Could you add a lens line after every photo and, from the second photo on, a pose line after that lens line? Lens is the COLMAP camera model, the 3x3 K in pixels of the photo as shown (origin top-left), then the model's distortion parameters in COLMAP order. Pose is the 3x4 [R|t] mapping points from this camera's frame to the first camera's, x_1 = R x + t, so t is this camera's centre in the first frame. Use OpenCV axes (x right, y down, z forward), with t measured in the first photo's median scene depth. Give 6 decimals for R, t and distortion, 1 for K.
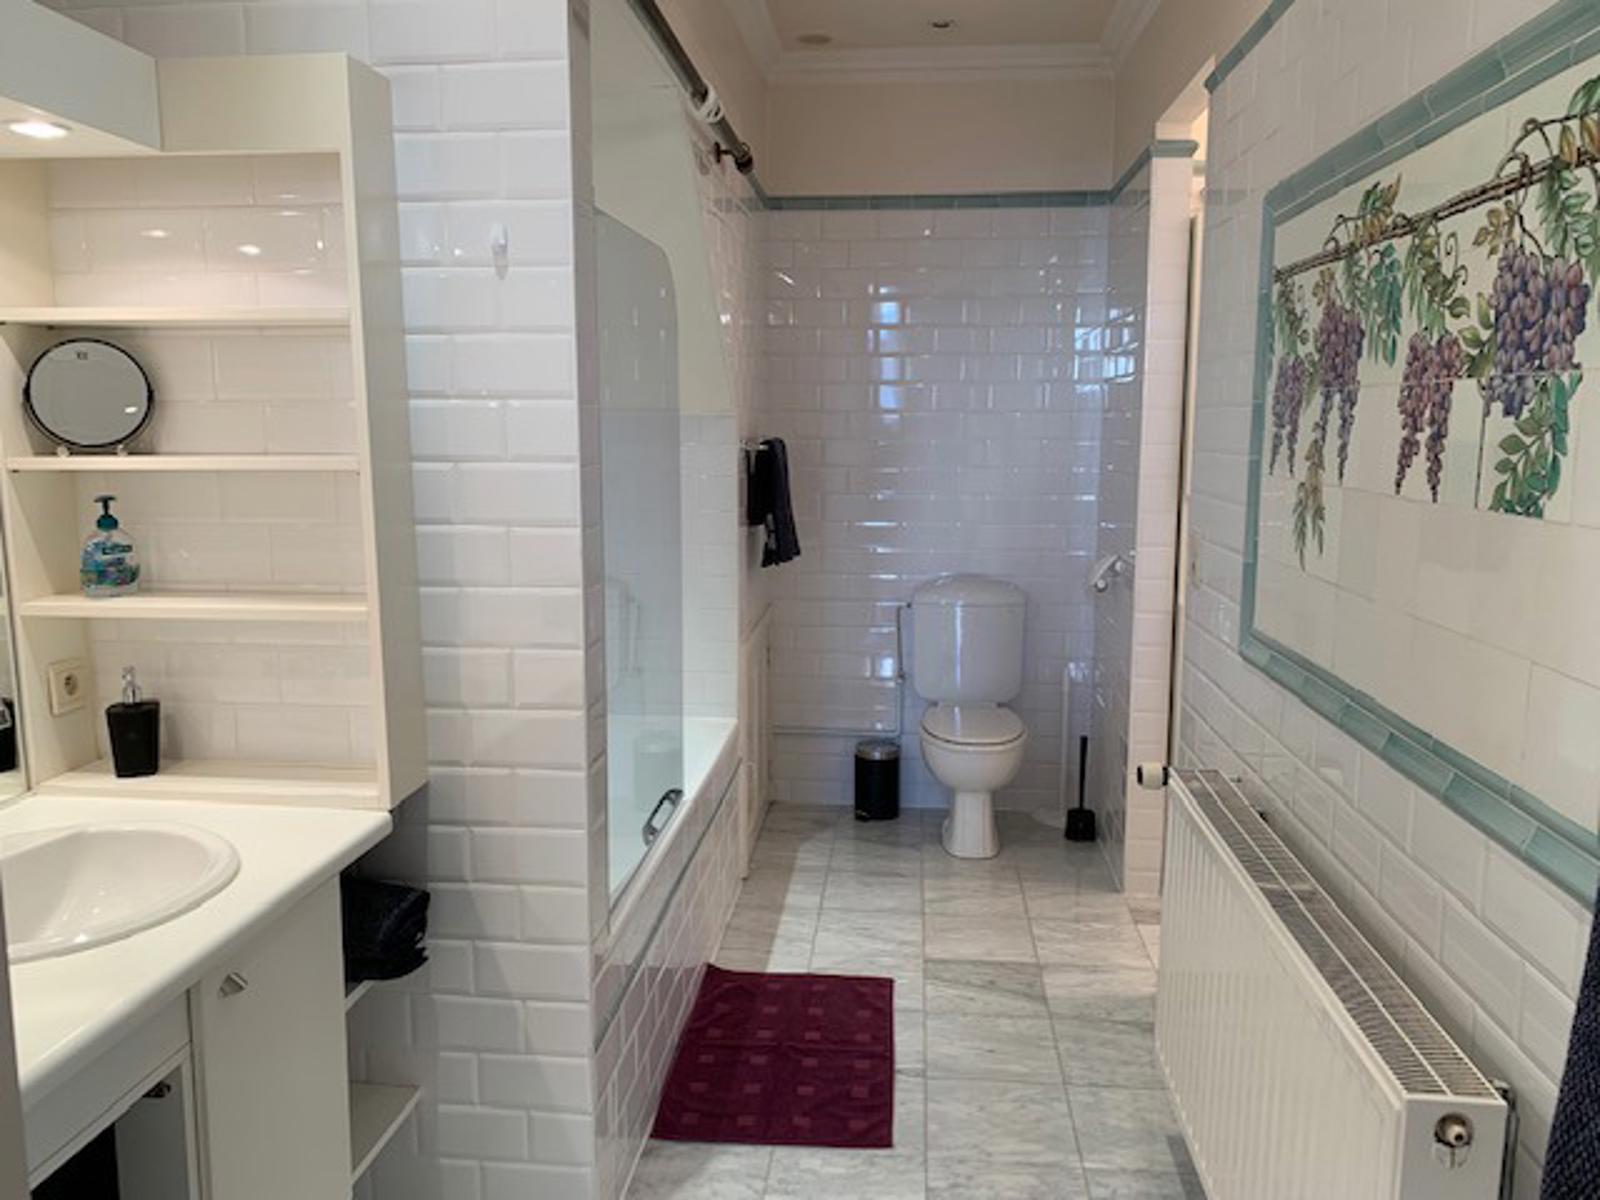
lens RADIAL K [[1209.6, 0, 829.9], [0, 1209.6, 585.9], [0, 0, 1]] dist [0.058846, -0.083053]
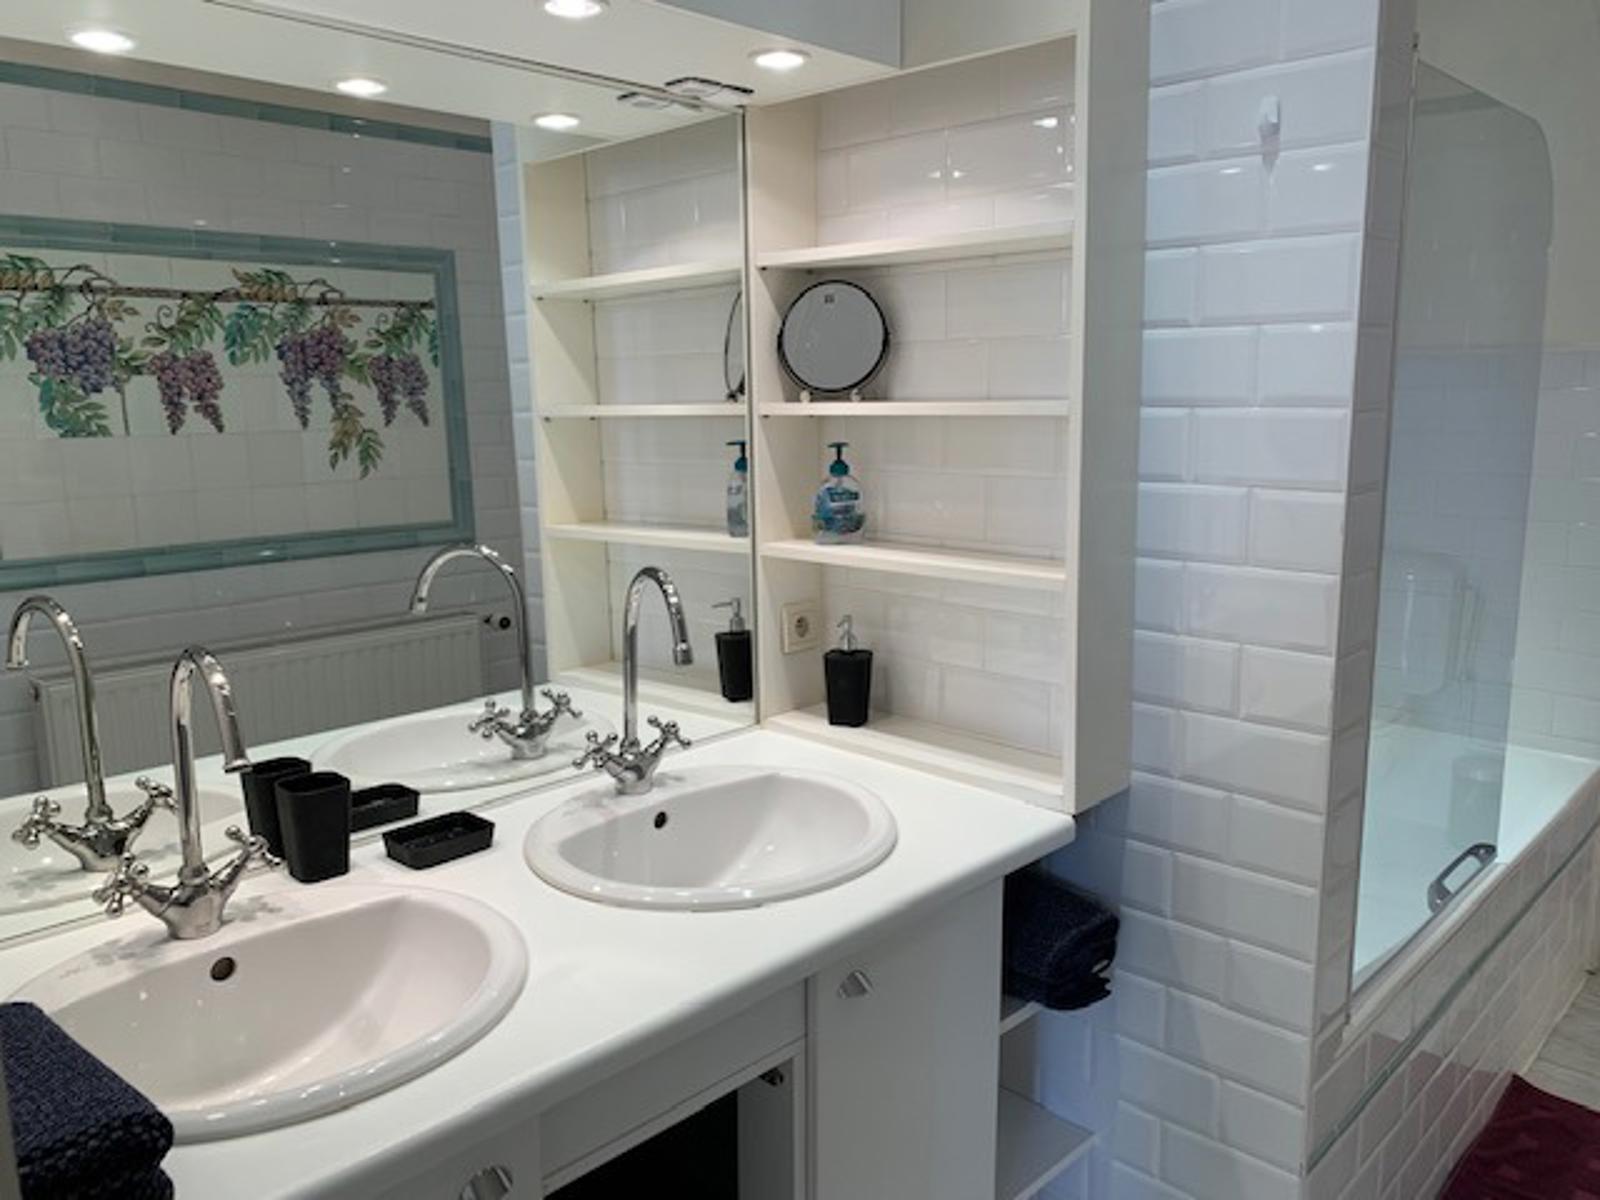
lens RADIAL K [[1209.6, 0, 829.9], [0, 1209.6, 585.9], [0, 0, 1]] dist [0.058846, -0.083053]
pose [[0.777817, 0.093558, -0.621488, 0.021175], [-0.072680, 0.995614, 0.058916, -0.014067], [0.624274, -0.000656, 0.781205, 0.225839]]
